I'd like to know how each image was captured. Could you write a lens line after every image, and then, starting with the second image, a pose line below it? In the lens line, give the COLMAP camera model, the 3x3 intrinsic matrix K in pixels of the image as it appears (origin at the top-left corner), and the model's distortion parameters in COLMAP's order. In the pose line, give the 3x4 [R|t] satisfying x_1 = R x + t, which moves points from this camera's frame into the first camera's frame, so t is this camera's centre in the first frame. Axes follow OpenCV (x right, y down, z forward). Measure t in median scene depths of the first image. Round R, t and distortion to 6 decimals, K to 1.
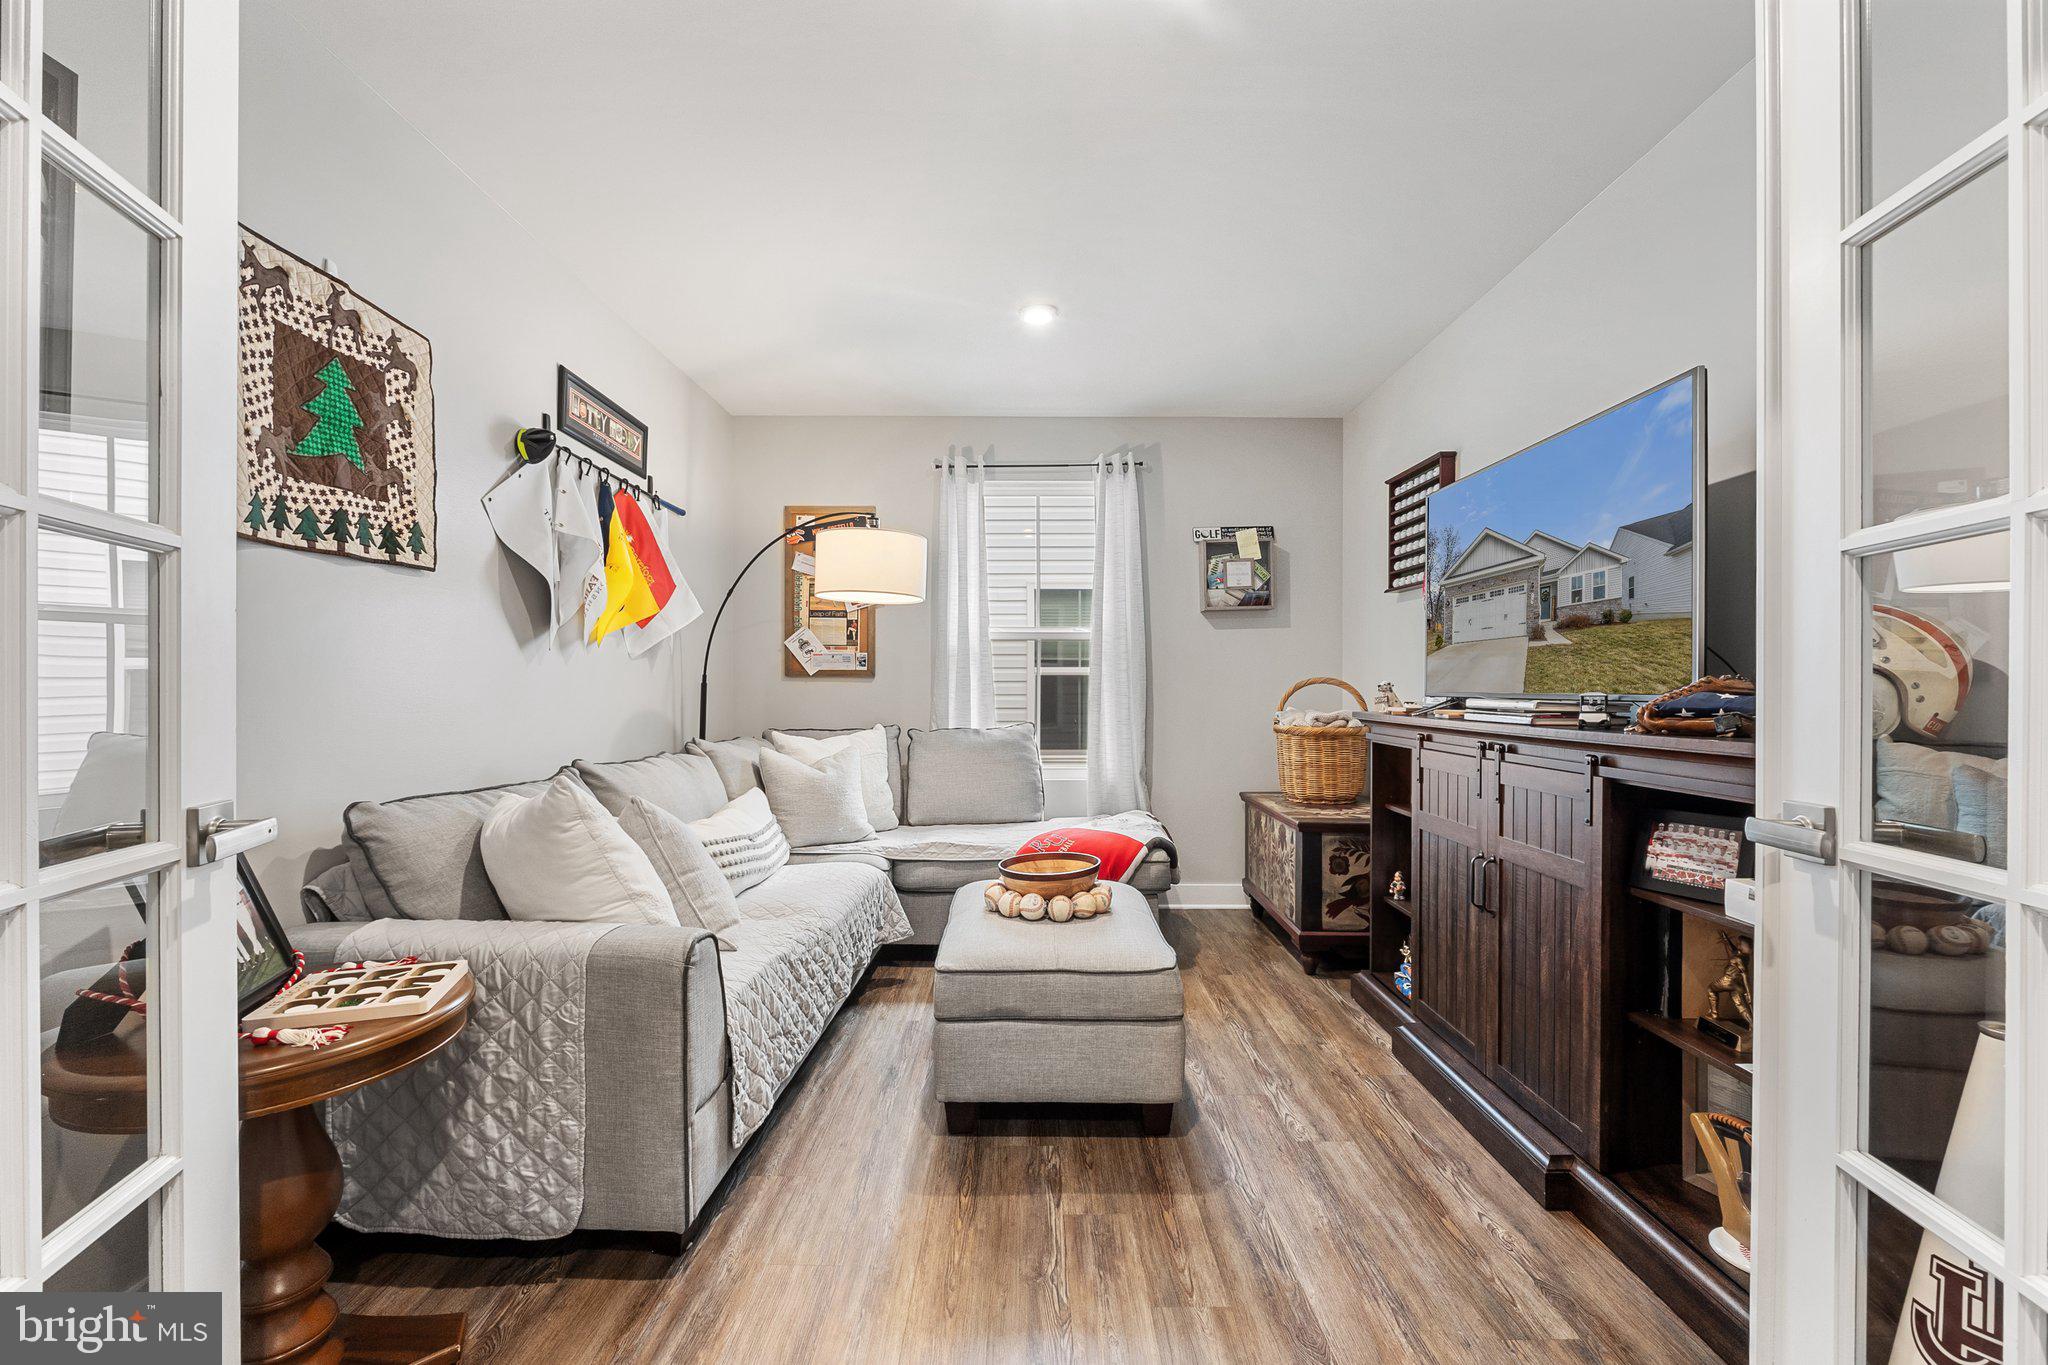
lens RADIAL K [[856.1, 0, 1021.8], [0, 856.1, 694.6], [0, 0, 1]] dist [0.000887, 0.000080]
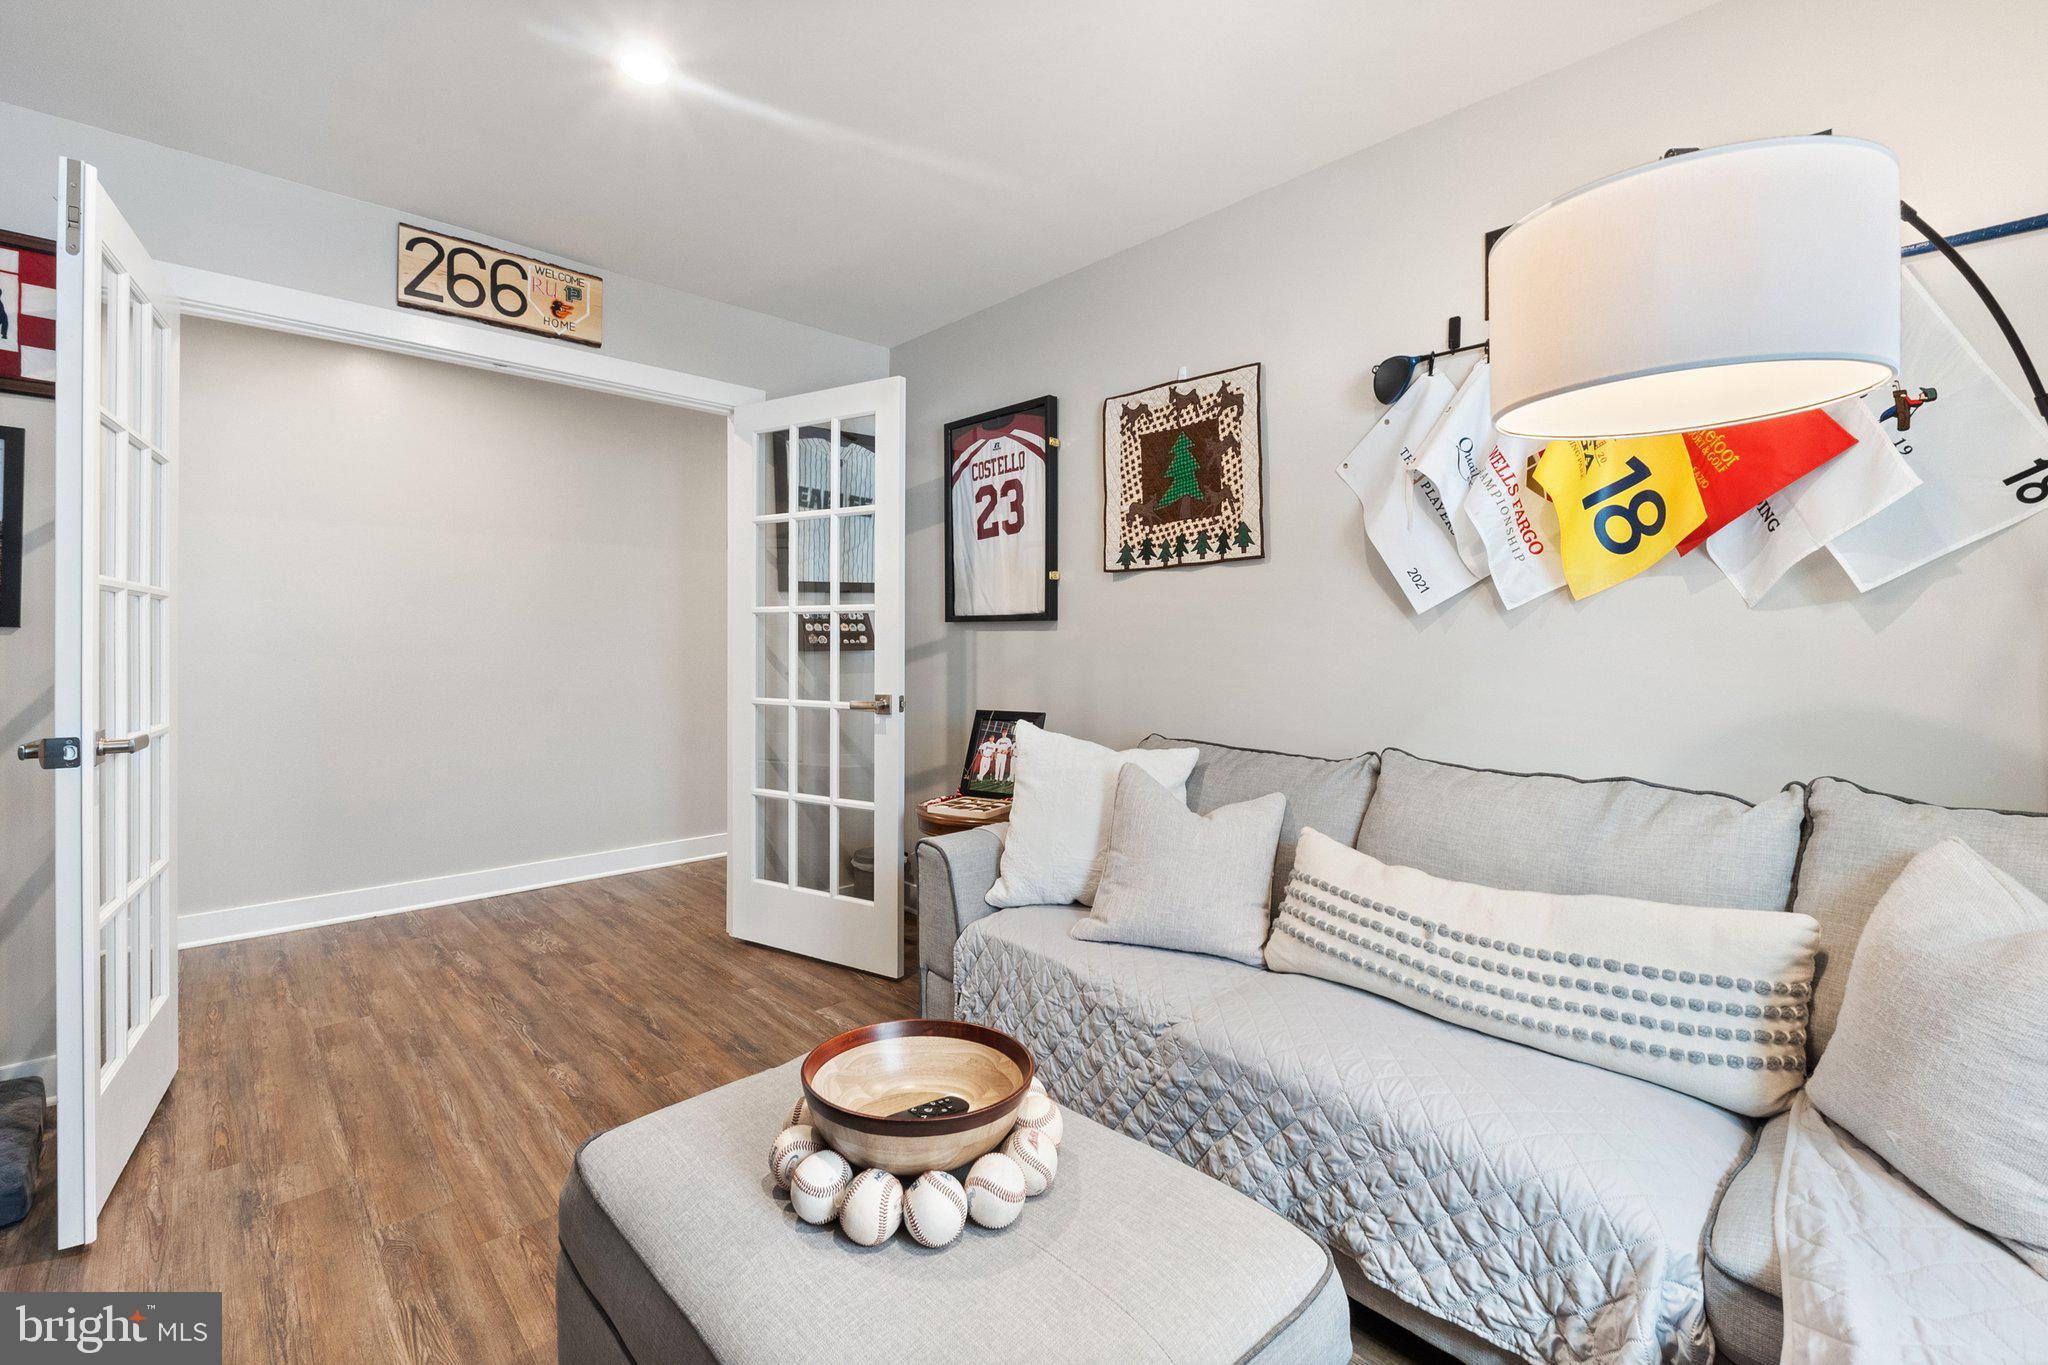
lens RADIAL K [[868.3, 0, 1019.6], [0, 868.3, 673.7], [0, 0, 1]] dist [-0.004307, -0.000995]
pose [[-0.712113, 0.000179, -0.702065, 0.419470], [-0.019982, 0.999590, 0.020523, -0.003840], [0.701780, 0.028643, -0.711817, 1.788086]]
